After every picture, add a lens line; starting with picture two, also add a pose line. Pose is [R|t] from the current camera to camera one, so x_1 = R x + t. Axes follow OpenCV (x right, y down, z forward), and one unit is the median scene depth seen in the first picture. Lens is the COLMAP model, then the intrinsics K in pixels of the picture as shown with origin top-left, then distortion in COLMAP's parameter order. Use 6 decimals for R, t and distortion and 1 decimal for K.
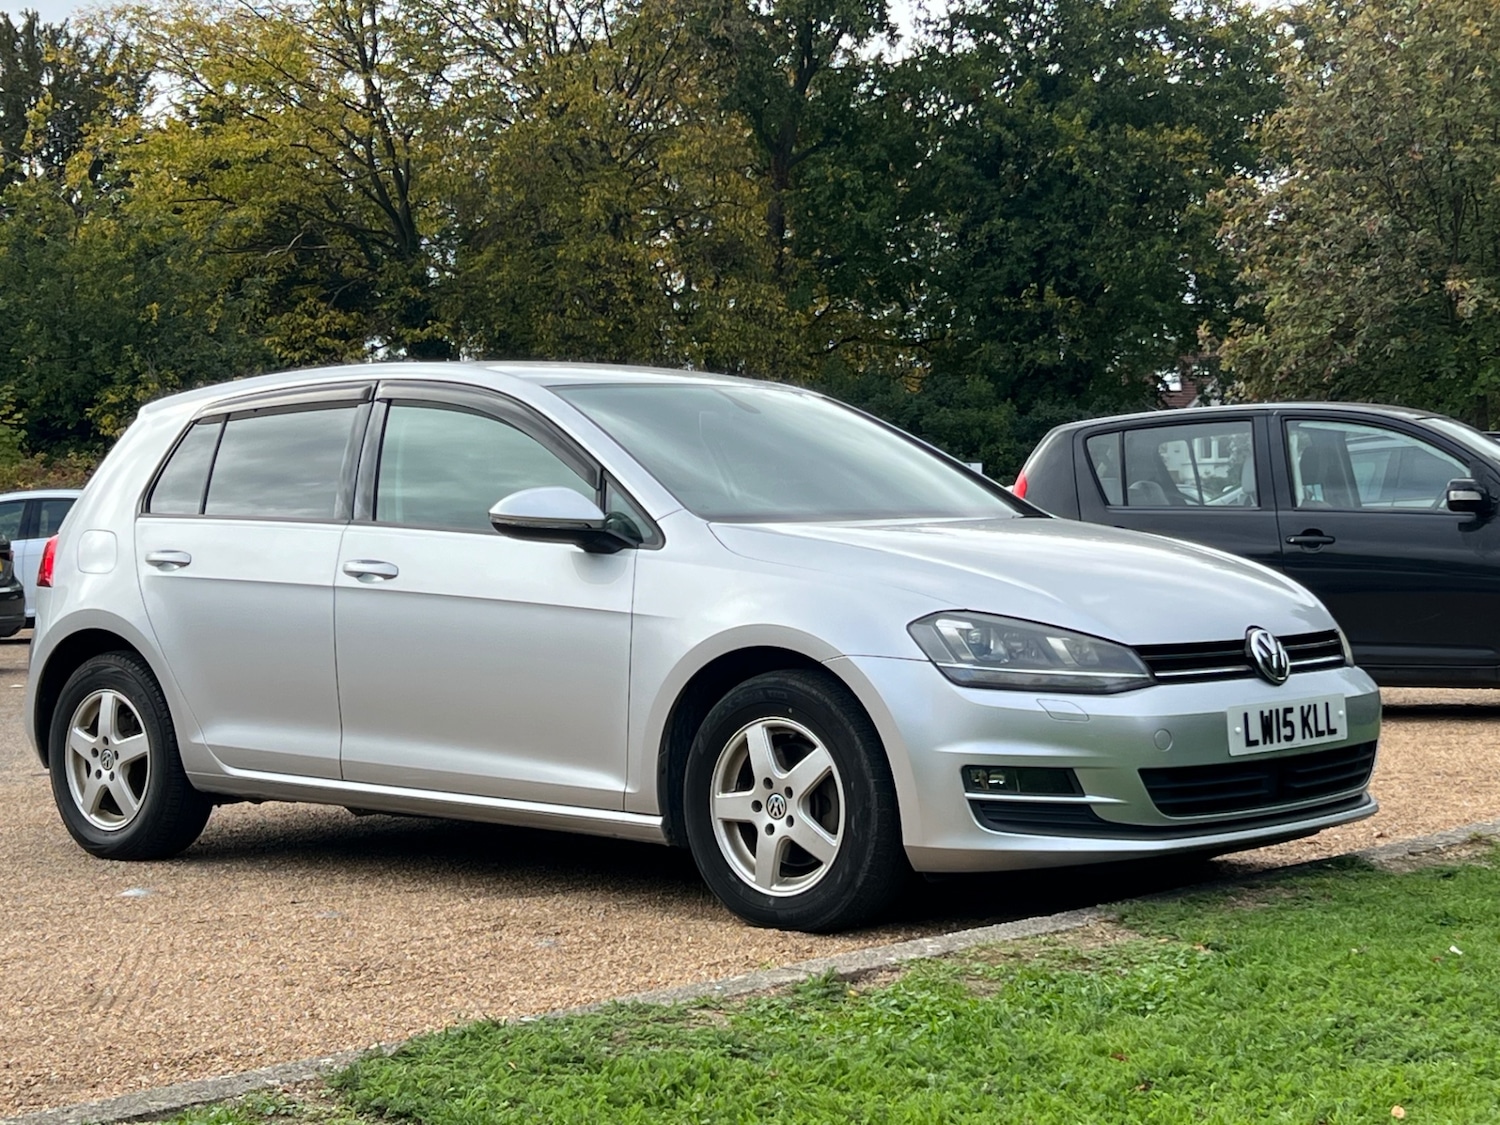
lens RADIAL K [[2664.5, 0, 768.8], [0, 2664.5, 562.7], [0, 0, 1]] dist [0.227904, -0.881264]
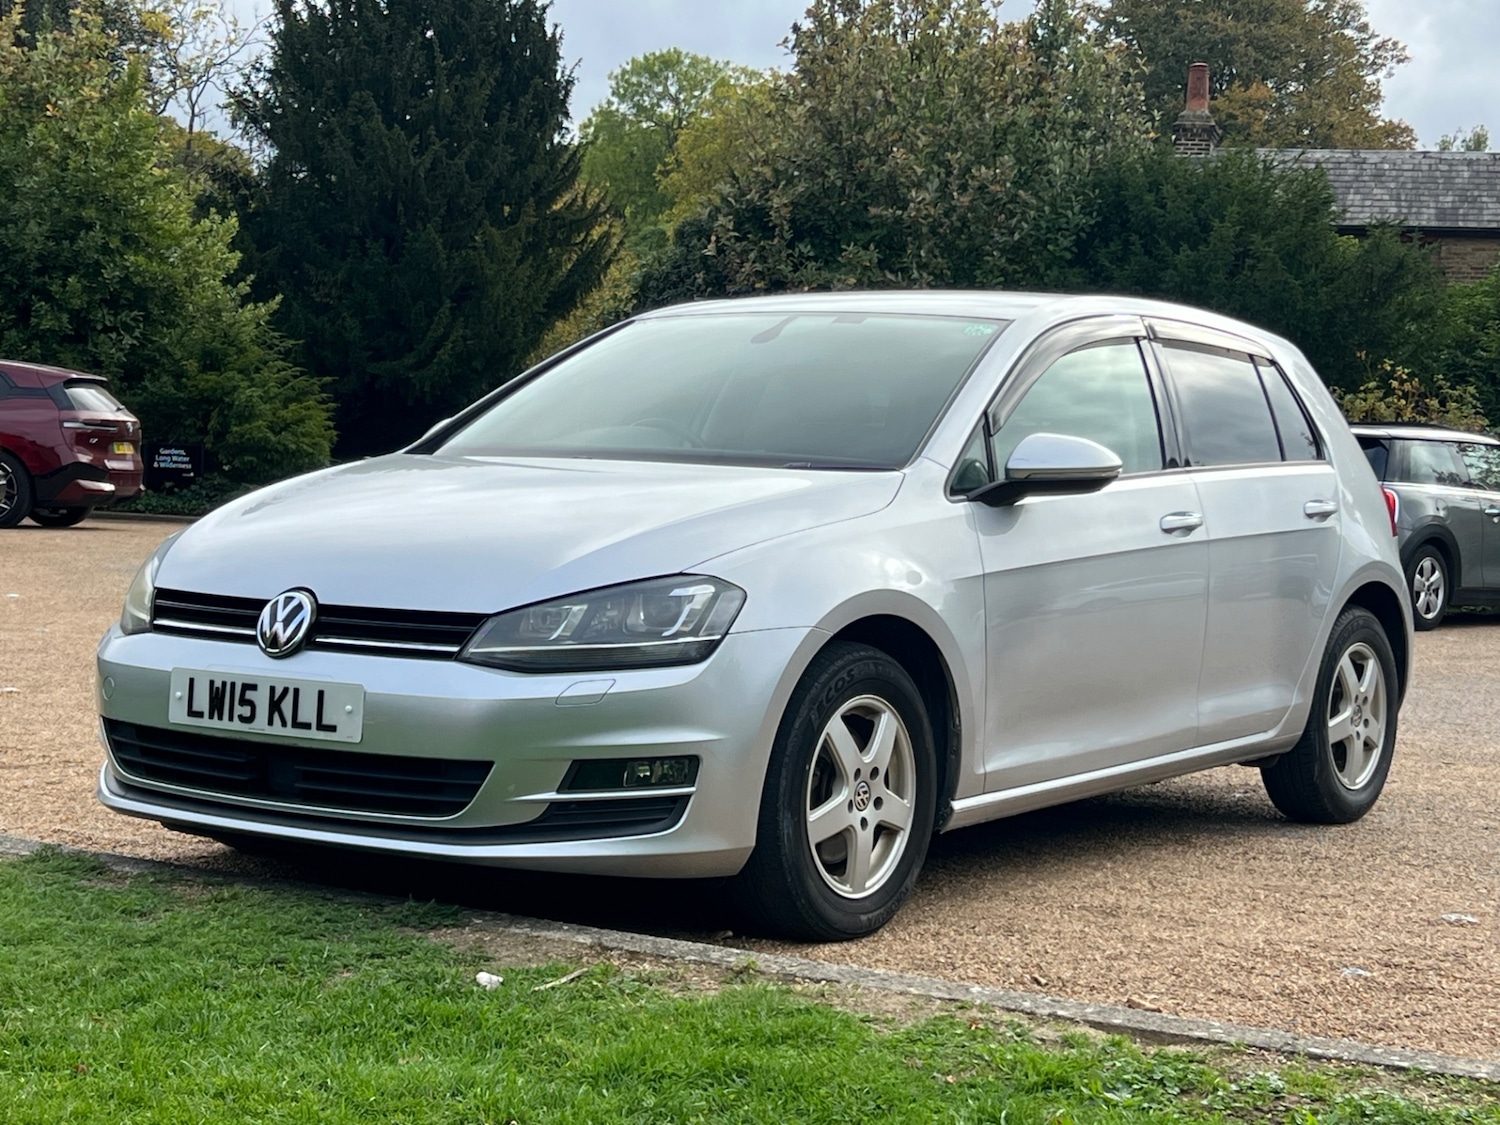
lens RADIAL K [[2664.5, 0, 768.8], [0, 2664.5, 562.7], [0, 0, 1]] dist [0.227904, -0.881264]
pose [[0.121897, 0.063683, -0.990498, 0.990283], [-0.050323, 0.997053, 0.057912, -0.038577], [0.991266, 0.042785, 0.124743, 1.000917]]
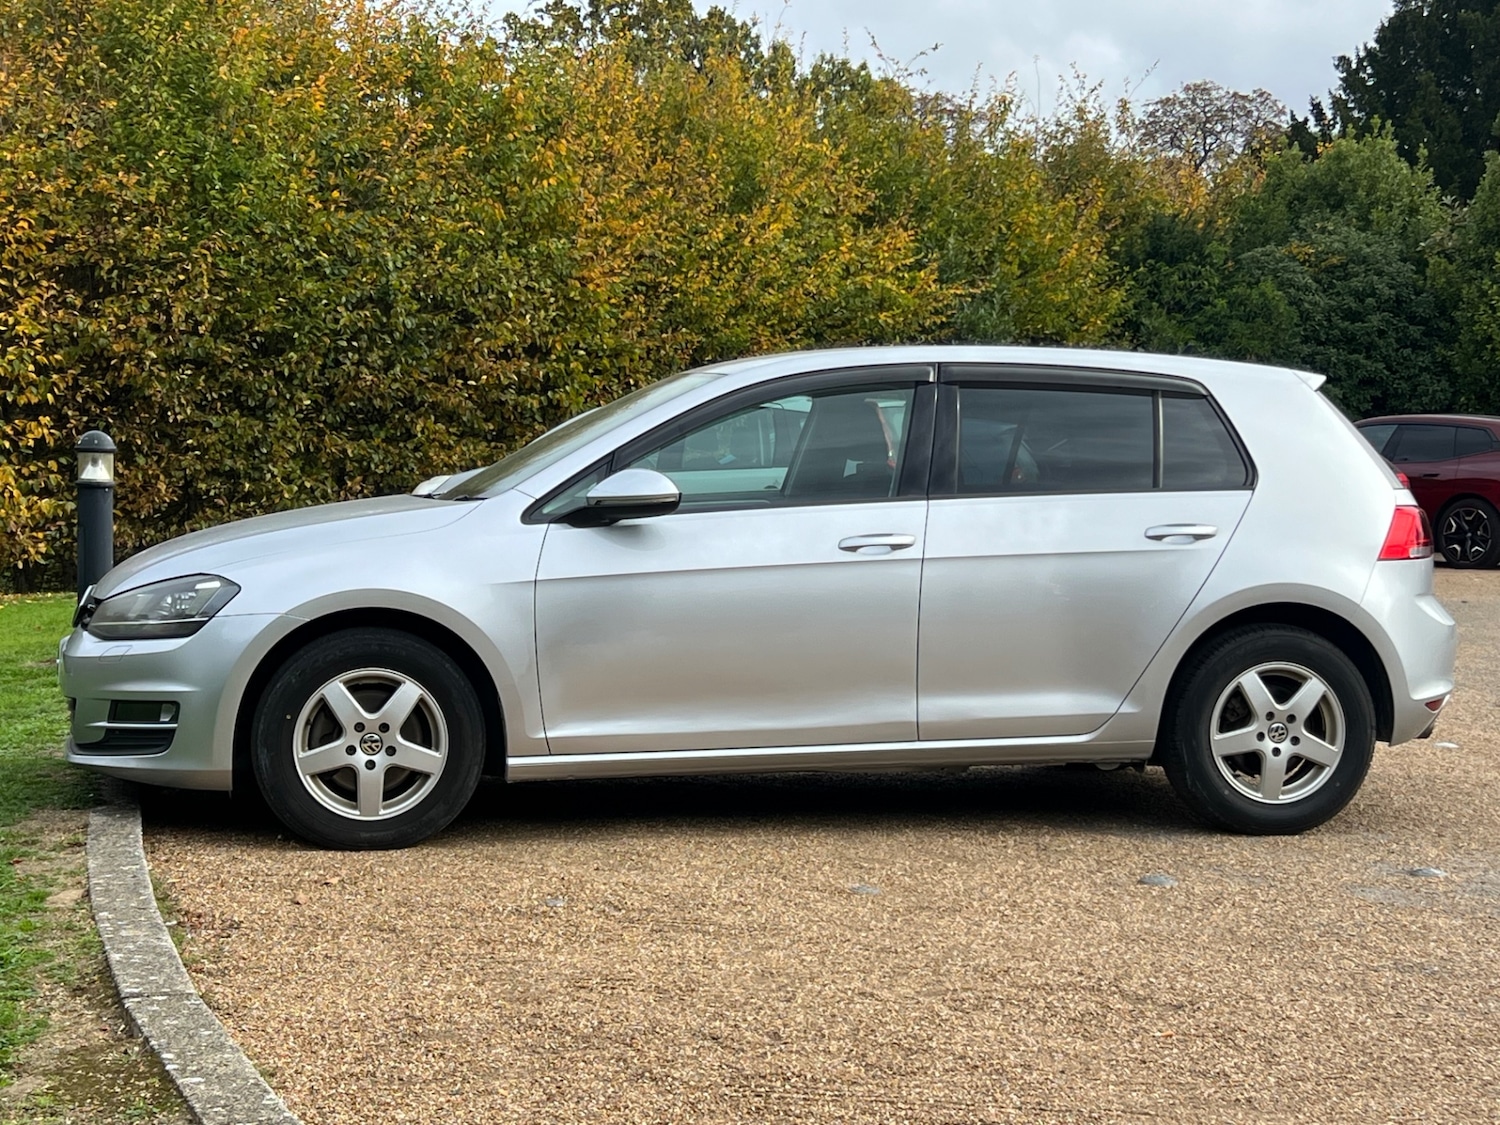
lens RADIAL K [[2462.4, 0, 762.2], [0, 2462.4, 564.3], [0, 0, 1]] dist [0.226755, -0.834291]
pose [[-0.603867, 0.045960, -0.795759, 0.892414], [-0.011089, 0.997755, 0.066042, -0.063581], [0.797008, 0.048704, -0.602002, 1.882080]]
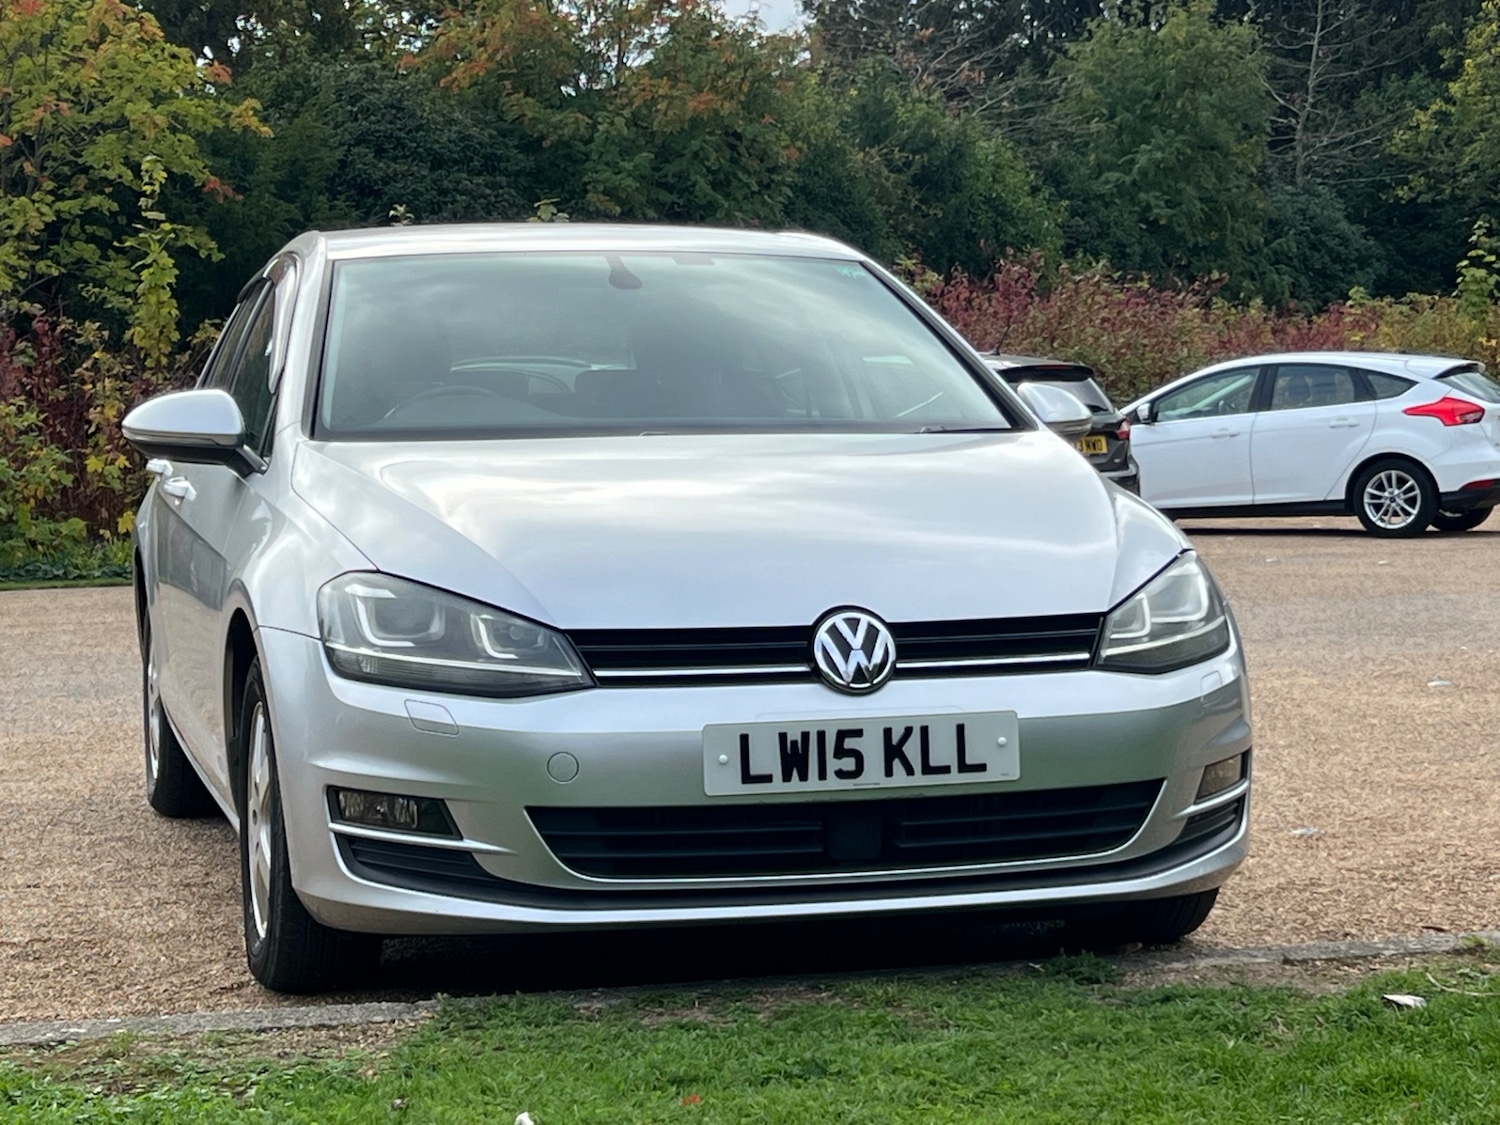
lens RADIAL K [[3164.8, 0, 775.9], [0, 3164.8, 562.0], [0, 0, 1]] dist [0.214594, -0.630511]
pose [[0.835997, 0.033092, -0.547735, 0.582177], [-0.009369, 0.998895, 0.046050, -0.023467], [0.548654, -0.033366, 0.835384, 0.308158]]
